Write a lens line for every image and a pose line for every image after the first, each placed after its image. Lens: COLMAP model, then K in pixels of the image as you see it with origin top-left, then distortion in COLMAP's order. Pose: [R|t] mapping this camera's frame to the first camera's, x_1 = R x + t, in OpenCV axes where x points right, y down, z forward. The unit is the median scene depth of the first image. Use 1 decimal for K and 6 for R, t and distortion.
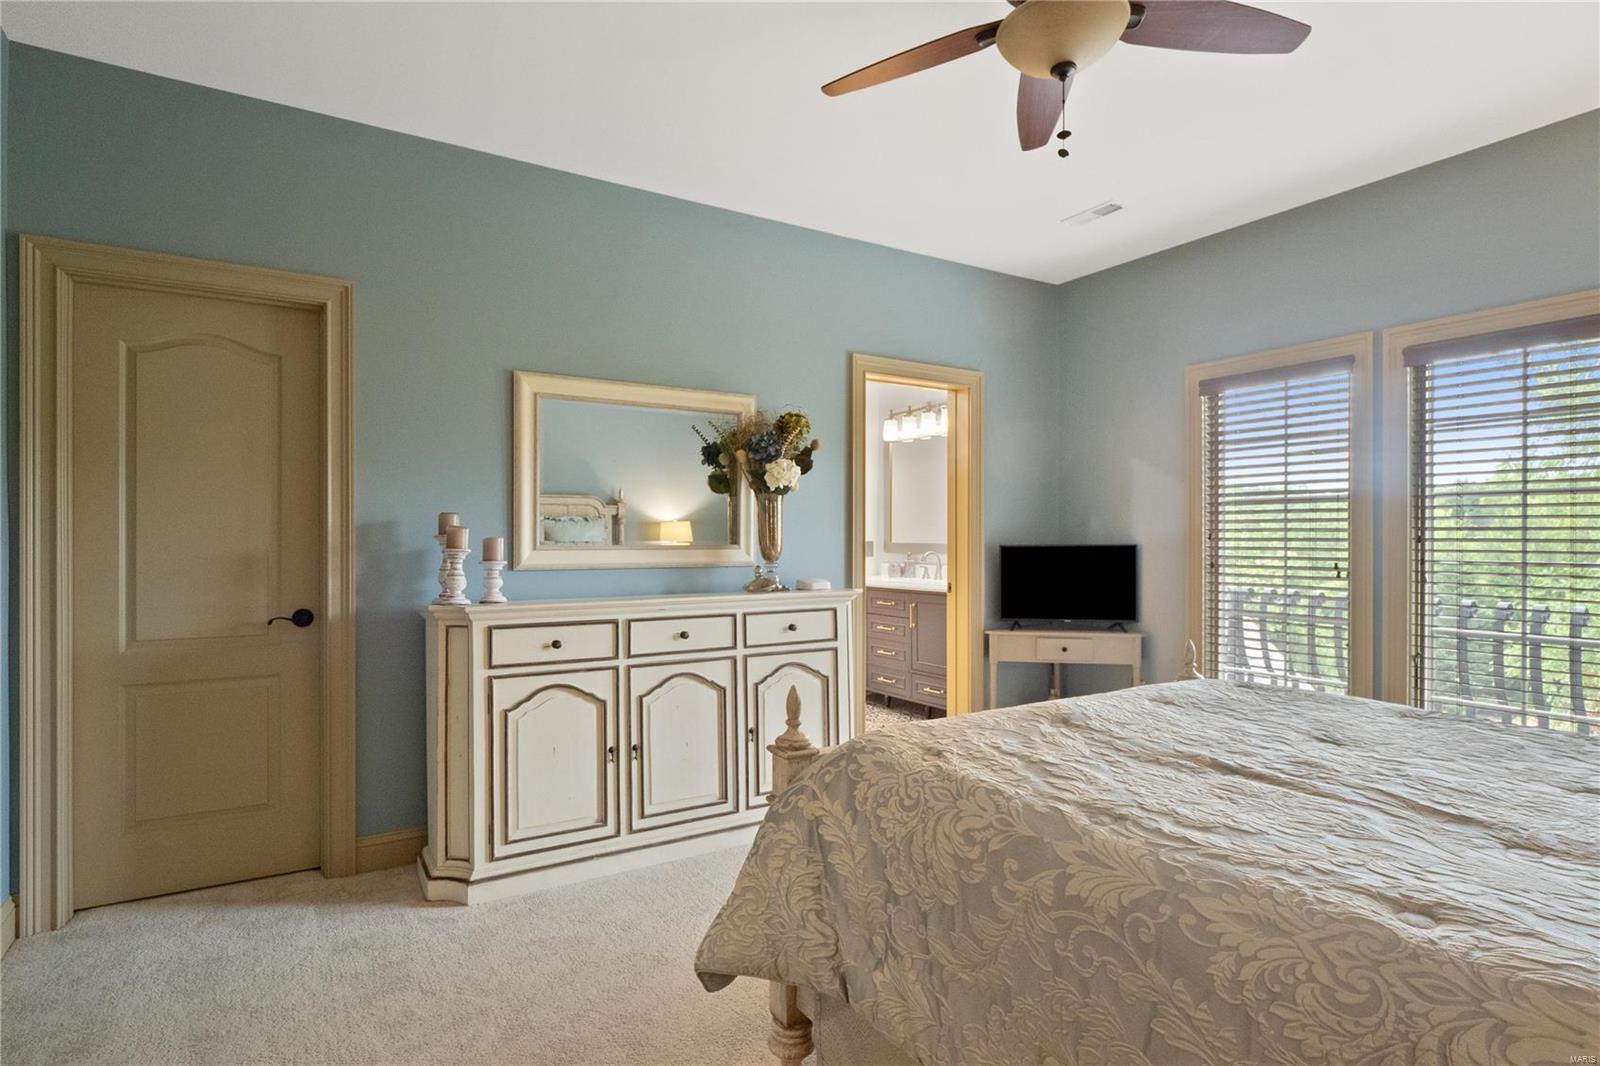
lens RADIAL K [[798.0, 0, 800.0], [0, 798.0, 533.0], [0, 0, 1]] dist [-0.000139, -0.014110]
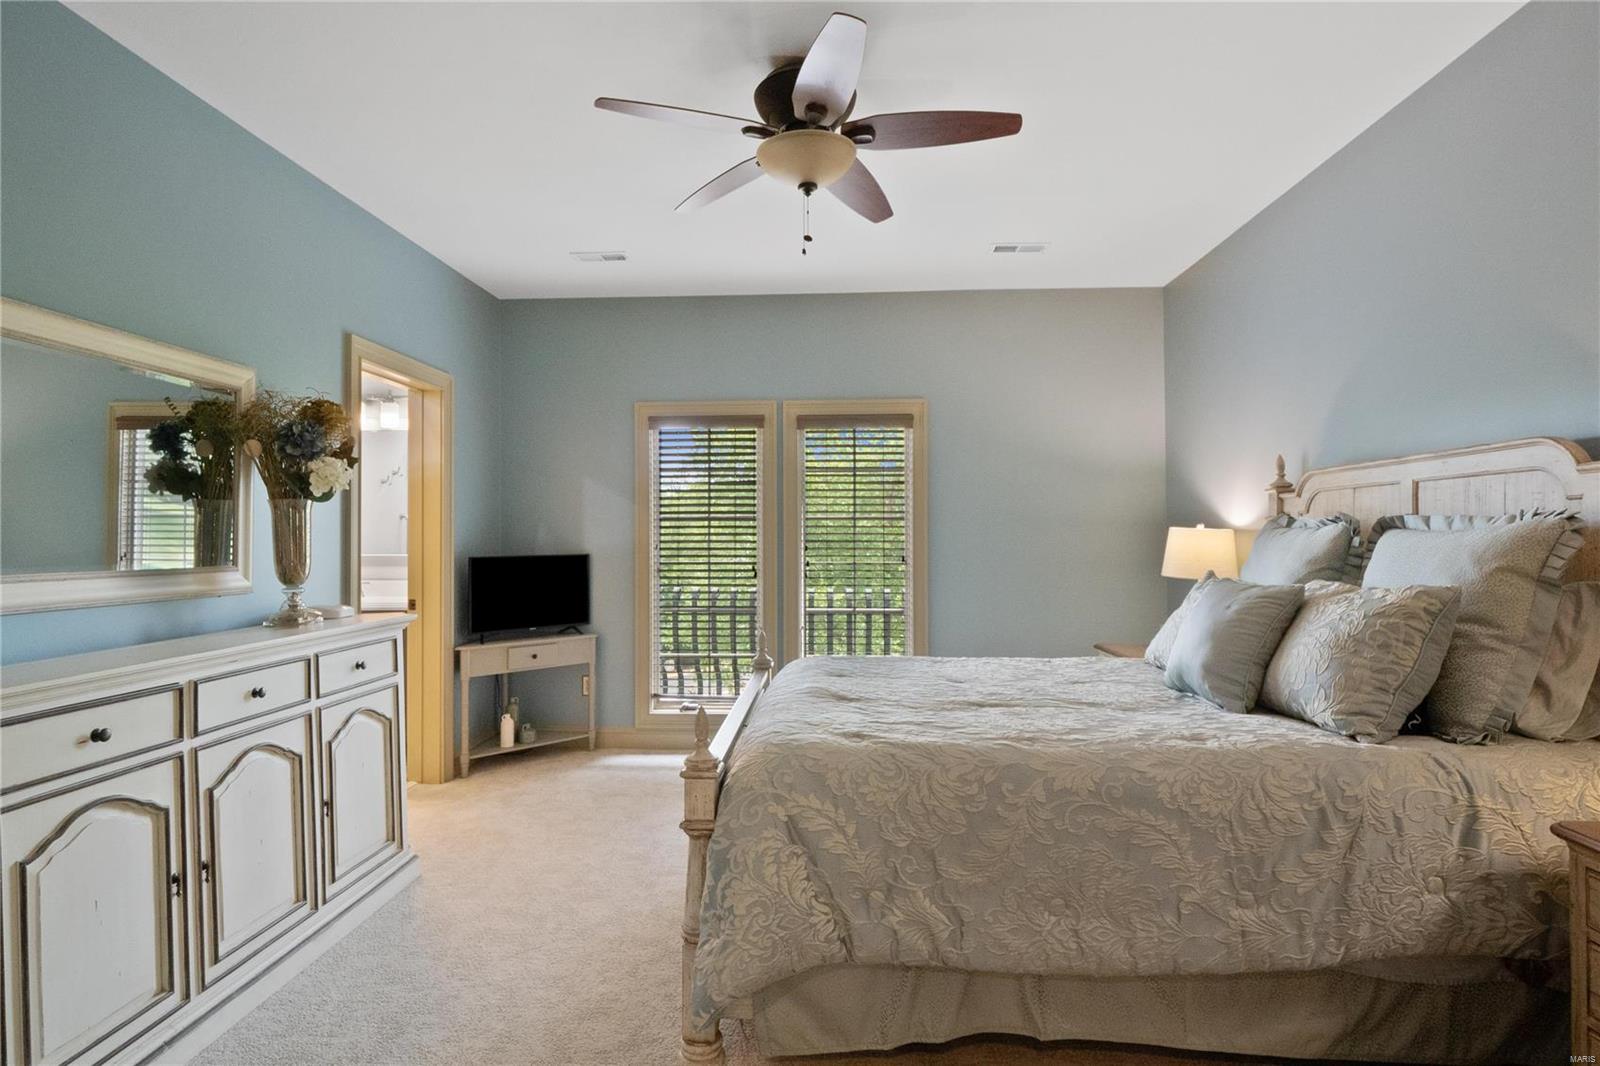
lens RADIAL K [[781.1, 0, 796.3], [0, 781.1, 527.0], [0, 0, 1]] dist [0.002083, -0.008448]
pose [[0.590247, 0.011348, 0.807143, -0.380043], [-0.001885, 0.999918, -0.012680, -0.013565], [-0.807220, 0.005963, 0.590220, 0.157872]]
